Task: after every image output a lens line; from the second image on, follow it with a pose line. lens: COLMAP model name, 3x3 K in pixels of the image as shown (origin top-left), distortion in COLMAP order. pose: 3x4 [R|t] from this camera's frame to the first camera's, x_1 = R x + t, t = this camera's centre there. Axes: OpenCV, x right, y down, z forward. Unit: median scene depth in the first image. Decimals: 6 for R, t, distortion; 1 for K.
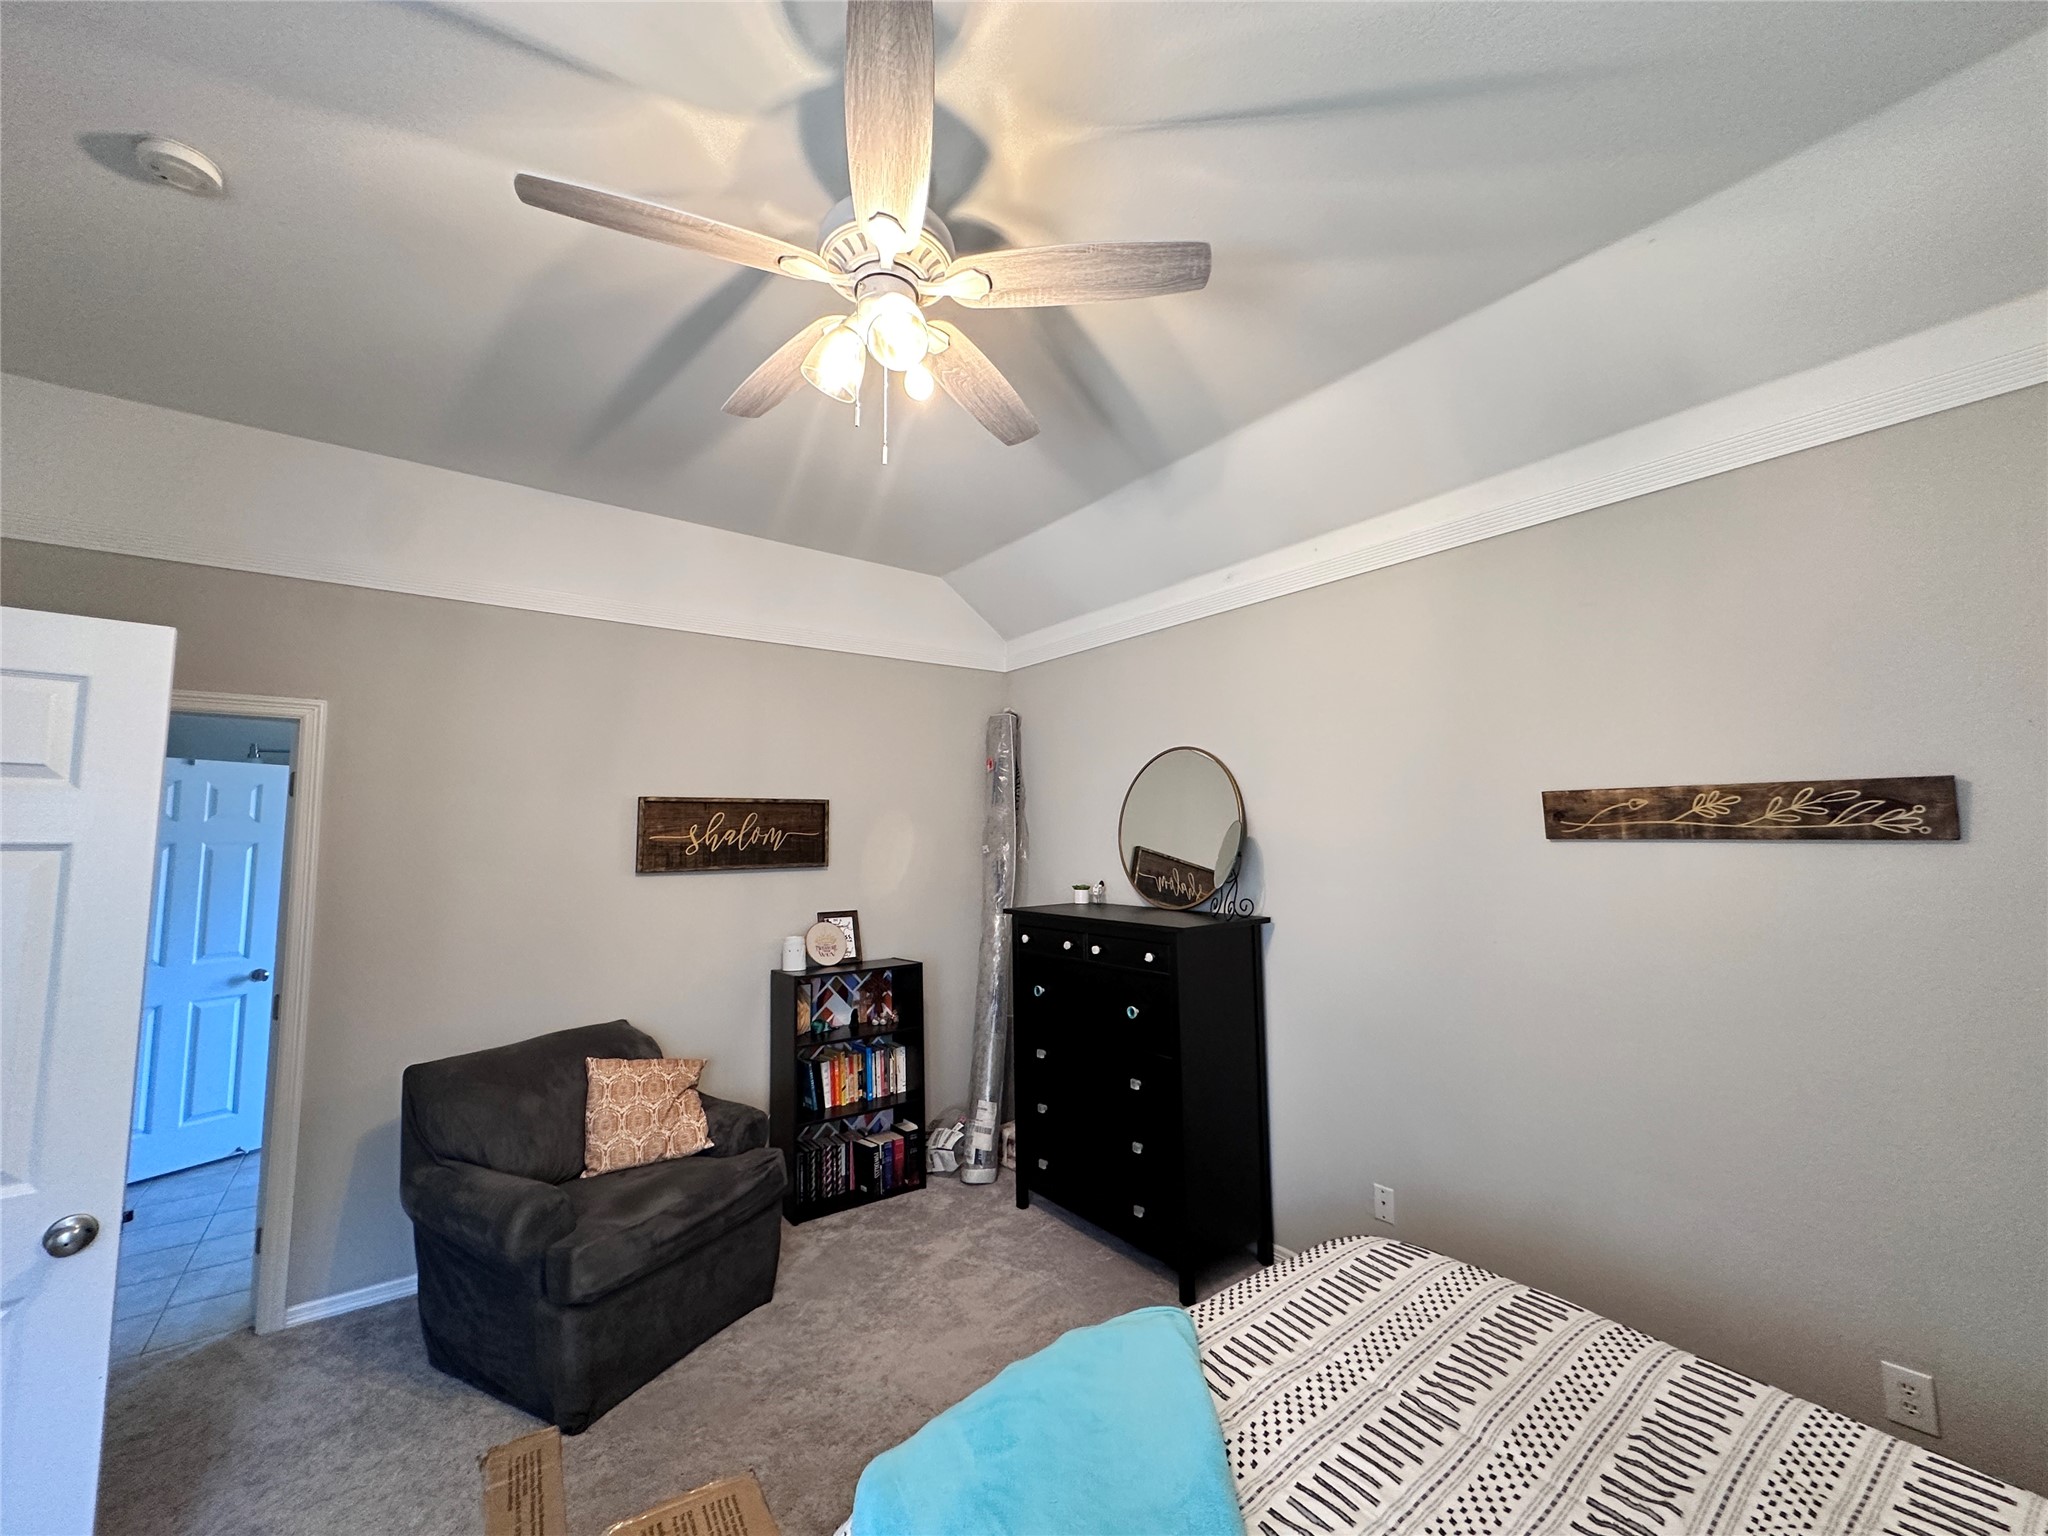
lens RADIAL K [[815.6, 0, 1028.5], [0, 815.6, 775.9], [0, 0, 1]] dist [0.000042, 0.000206]
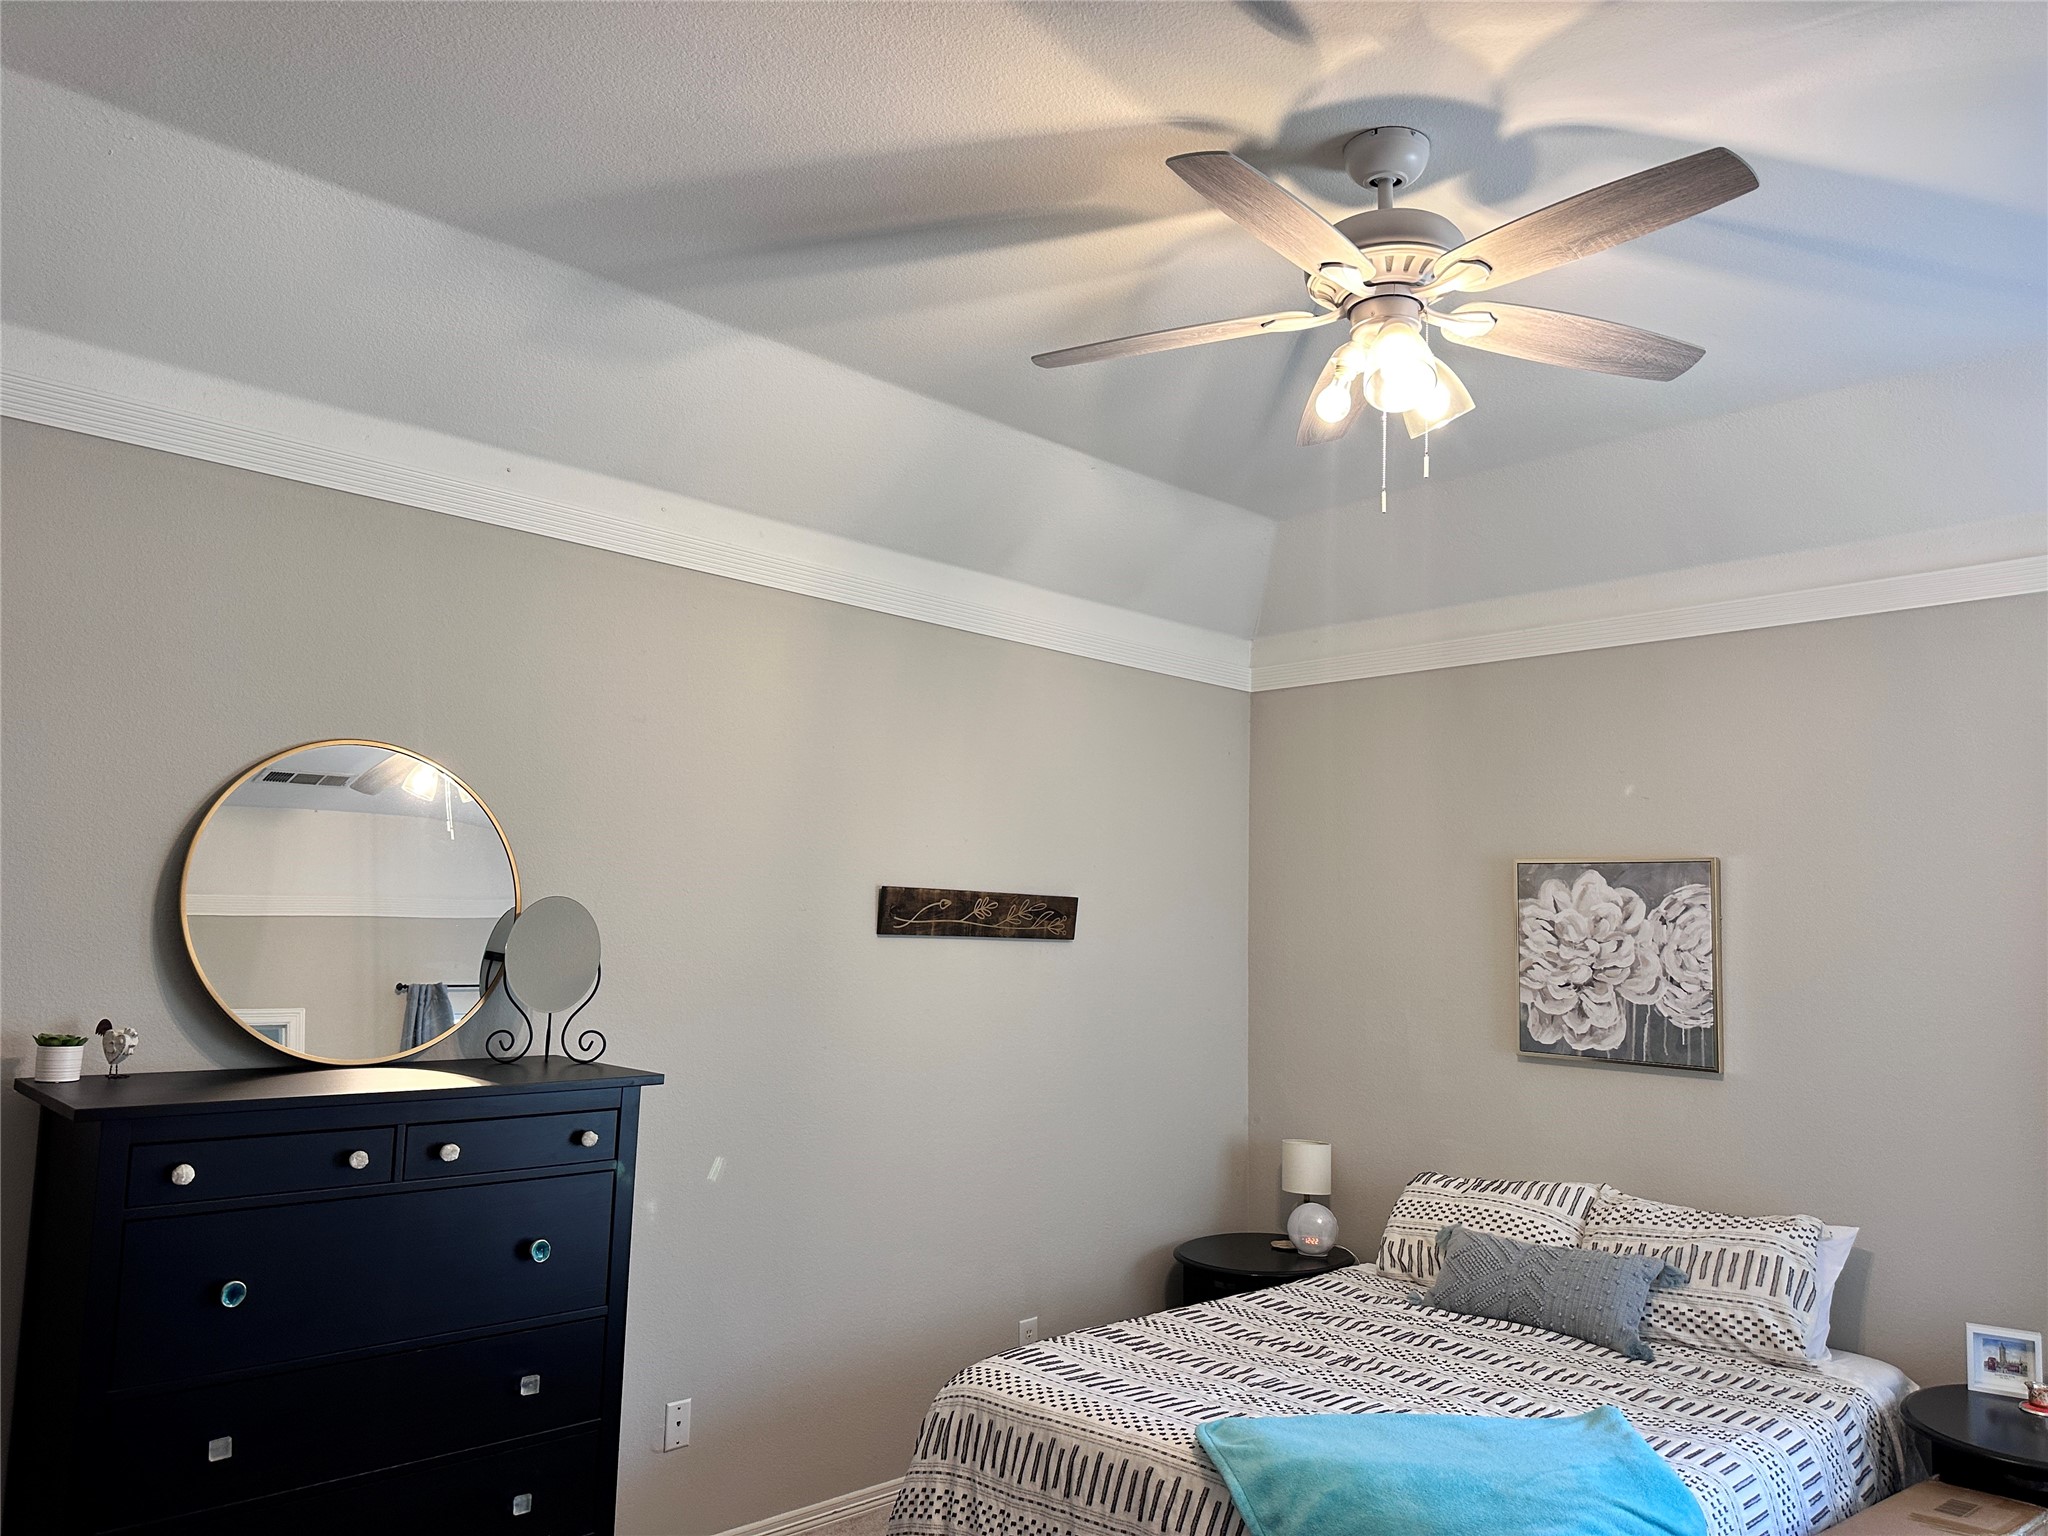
lens RADIAL K [[1436.8, 0, 1025.3], [0, 1436.8, 763.4], [0, 0, 1]] dist [0.033879, -0.004470]
pose [[-0.108247, 0.120249, 0.986825, -1.284774], [-0.101105, 0.986179, -0.131261, 0.097490], [-0.988969, -0.113981, -0.094593, 1.173901]]
